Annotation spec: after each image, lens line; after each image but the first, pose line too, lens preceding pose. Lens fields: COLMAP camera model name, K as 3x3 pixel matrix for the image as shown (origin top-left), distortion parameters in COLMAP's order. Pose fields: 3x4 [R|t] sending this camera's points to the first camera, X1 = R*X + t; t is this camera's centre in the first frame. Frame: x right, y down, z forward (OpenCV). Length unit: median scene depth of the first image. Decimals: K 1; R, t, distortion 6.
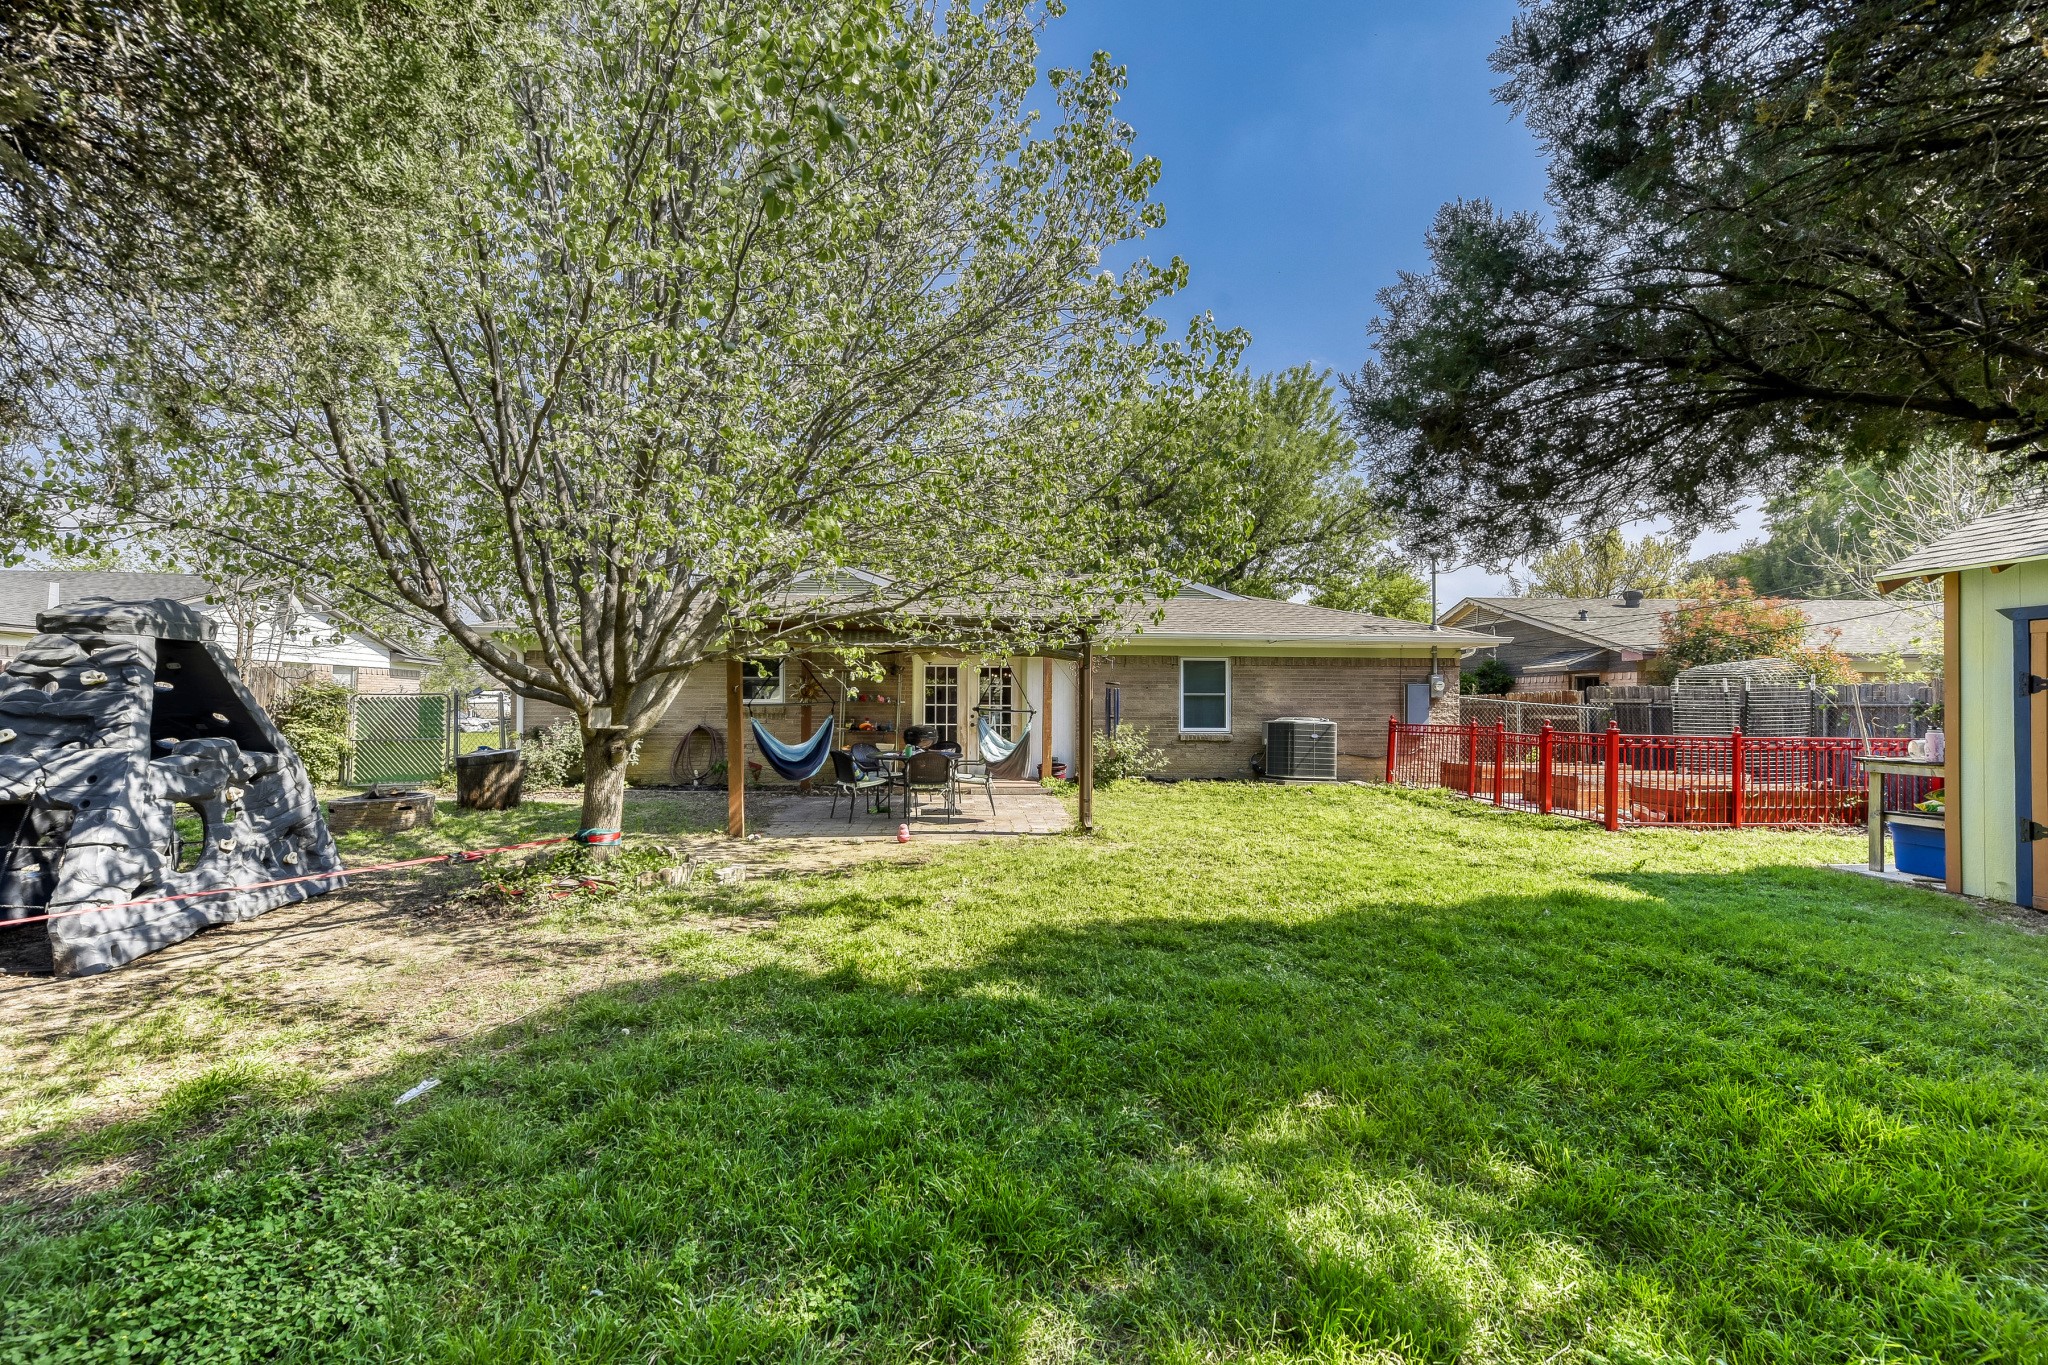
lens RADIAL K [[818.3, 0, 1018.0], [0, 818.3, 718.0], [0, 0, 1]] dist [0.001909, -0.000157]
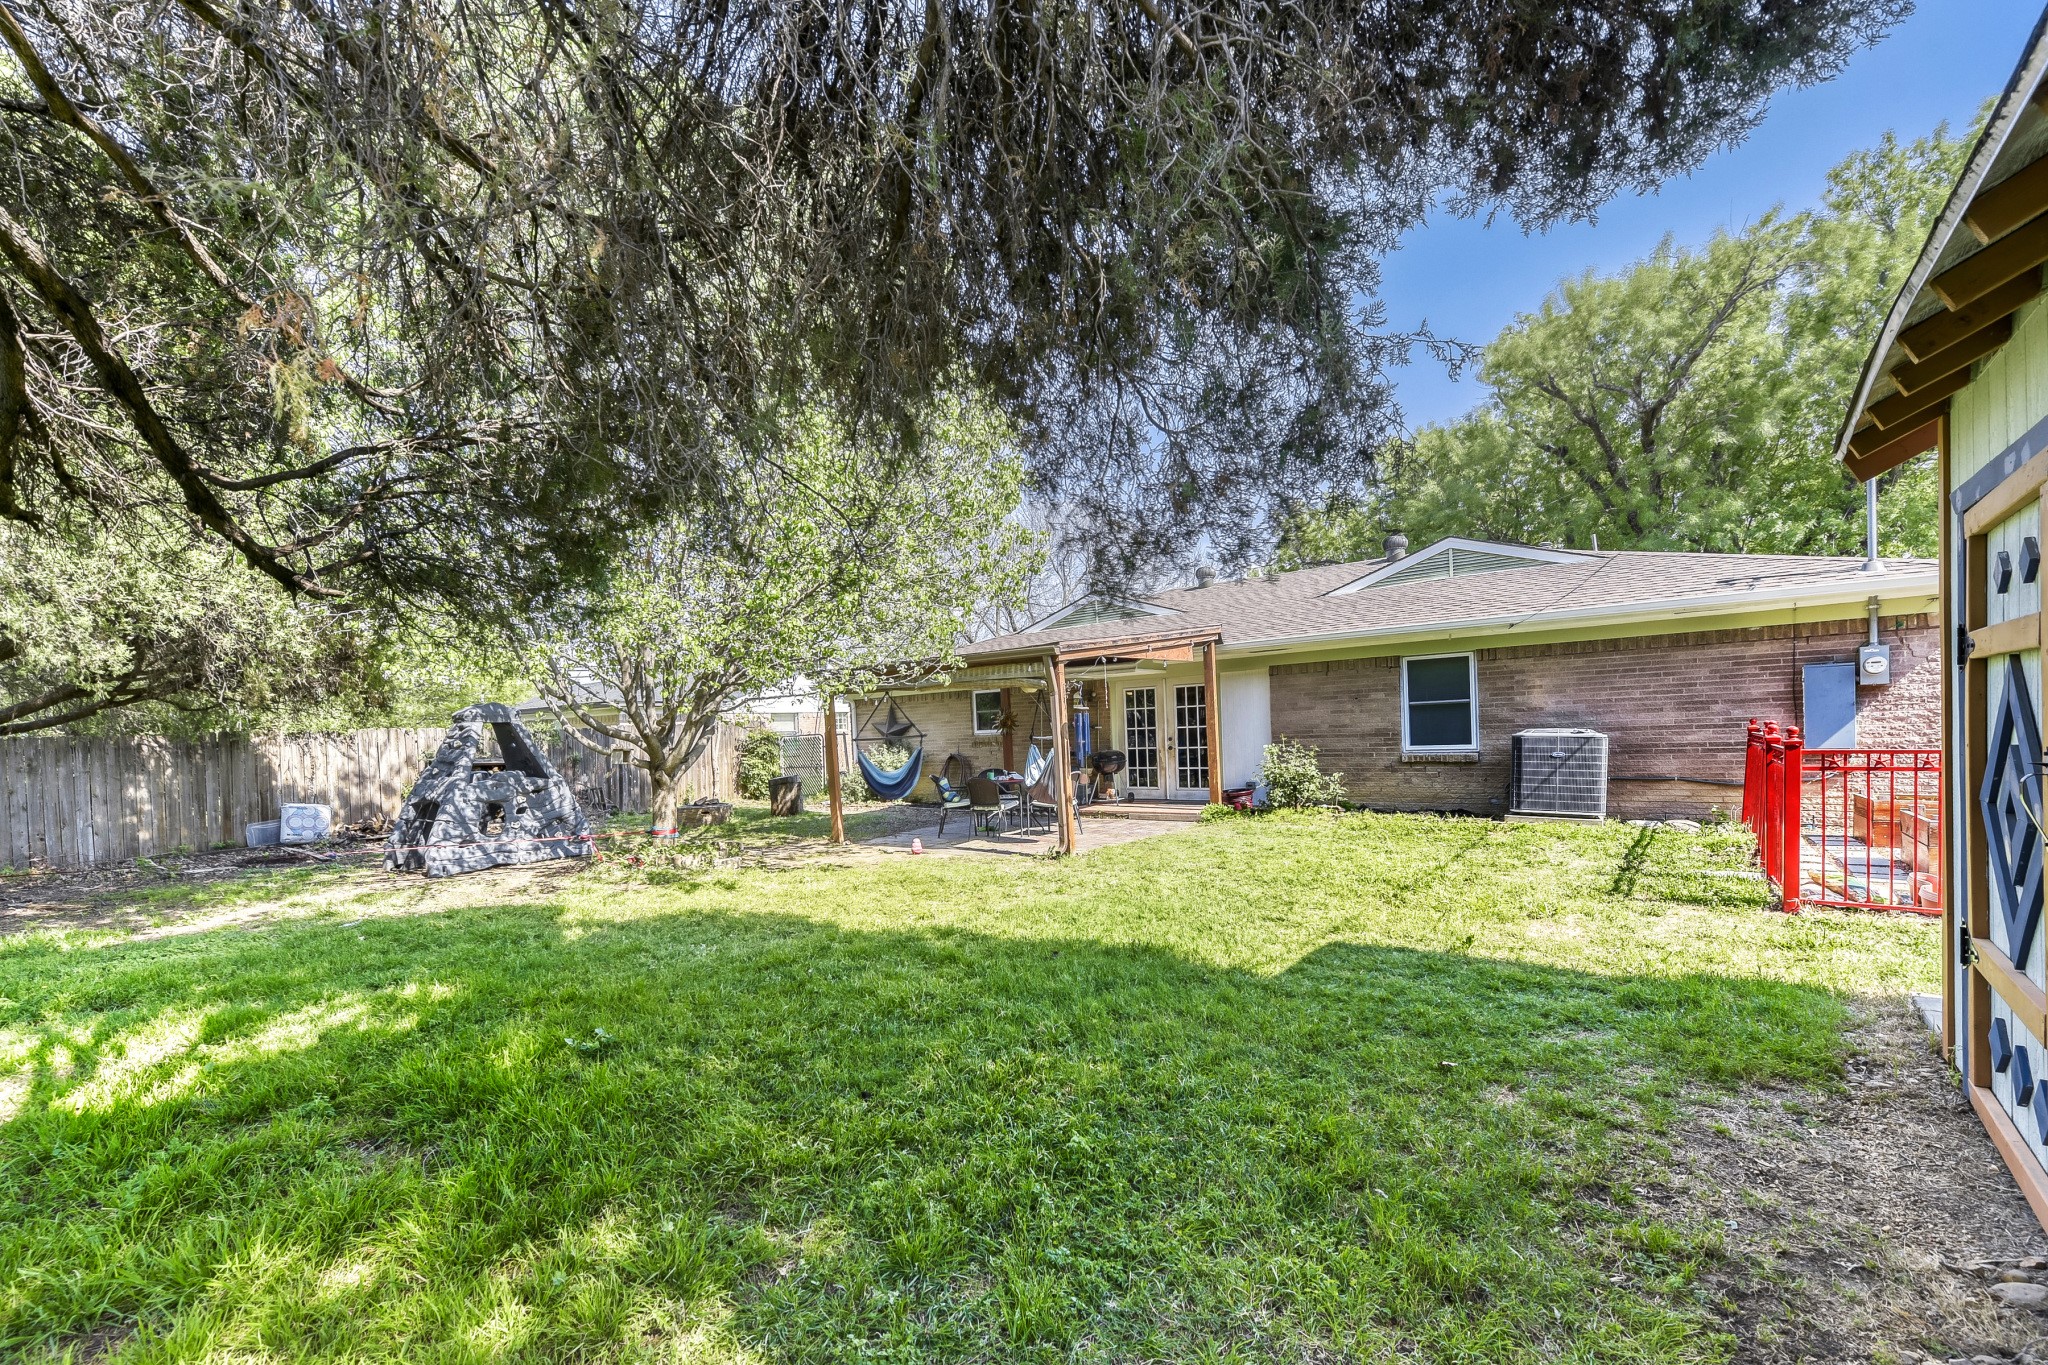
lens RADIAL K [[920.5, 0, 1022.0], [0, 920.5, 763.7], [0, 0, 1]] dist [0.000799, -0.000020]
pose [[0.718322, -0.007754, -0.695667, 1.363725], [0.030861, 0.999309, 0.020728, -0.002681], [0.695026, -0.036358, 0.718065, 0.247024]]
